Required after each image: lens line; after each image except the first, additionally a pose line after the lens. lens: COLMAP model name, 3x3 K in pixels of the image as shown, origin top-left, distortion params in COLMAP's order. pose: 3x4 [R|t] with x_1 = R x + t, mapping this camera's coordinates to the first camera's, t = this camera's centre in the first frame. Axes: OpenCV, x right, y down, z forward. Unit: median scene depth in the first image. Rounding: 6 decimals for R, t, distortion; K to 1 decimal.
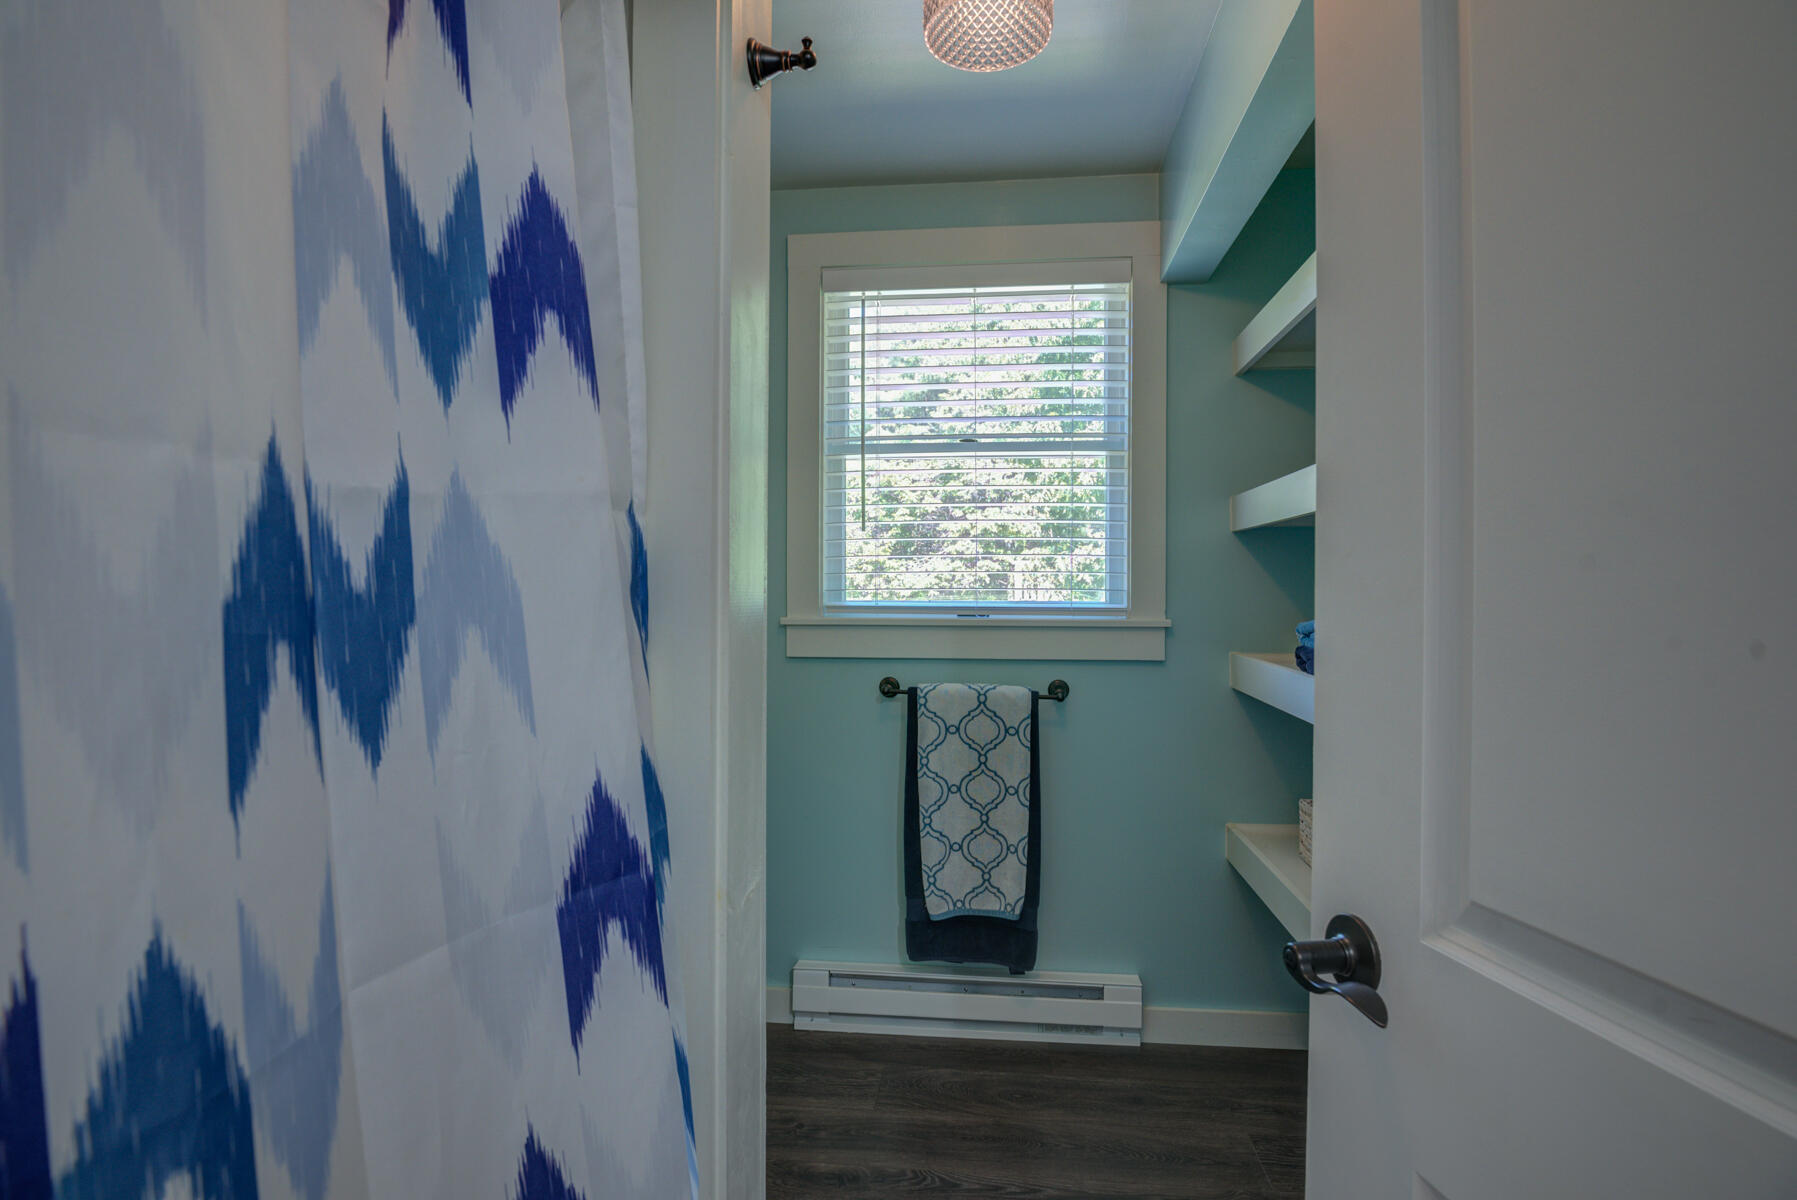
lens RADIAL K [[878.6, 0, 899.9], [0, 878.6, 595.6], [0, 0, 1]] dist [-0.028764, -0.002570]
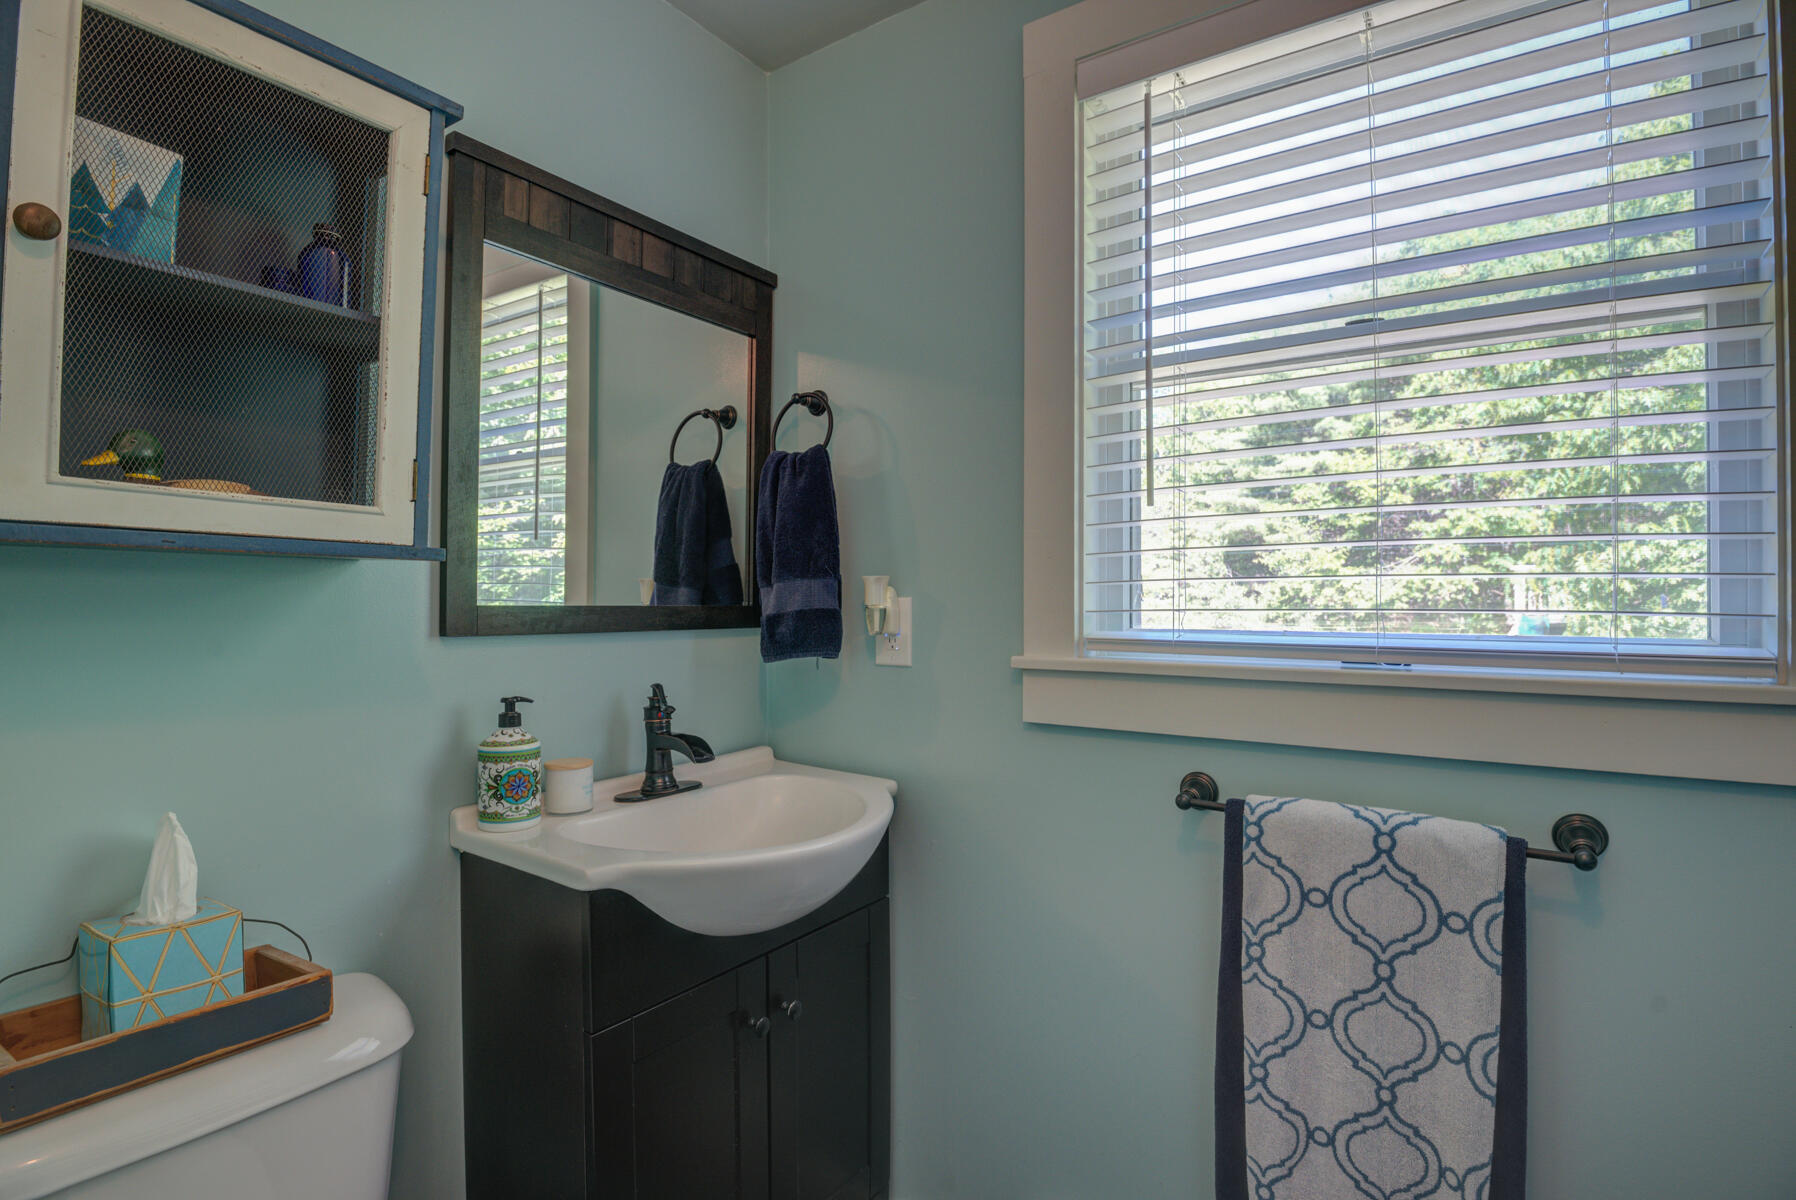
lens RADIAL K [[878.1, 0, 900.6], [0, 878.1, 601.2], [0, 0, 1]] dist [-0.028764, -0.002570]
pose [[0.882743, -0.001124, -0.469855, 0.077082], [-0.002236, 0.999976, -0.006595, -0.008784], [0.469851, 0.006872, 0.882719, 0.427864]]
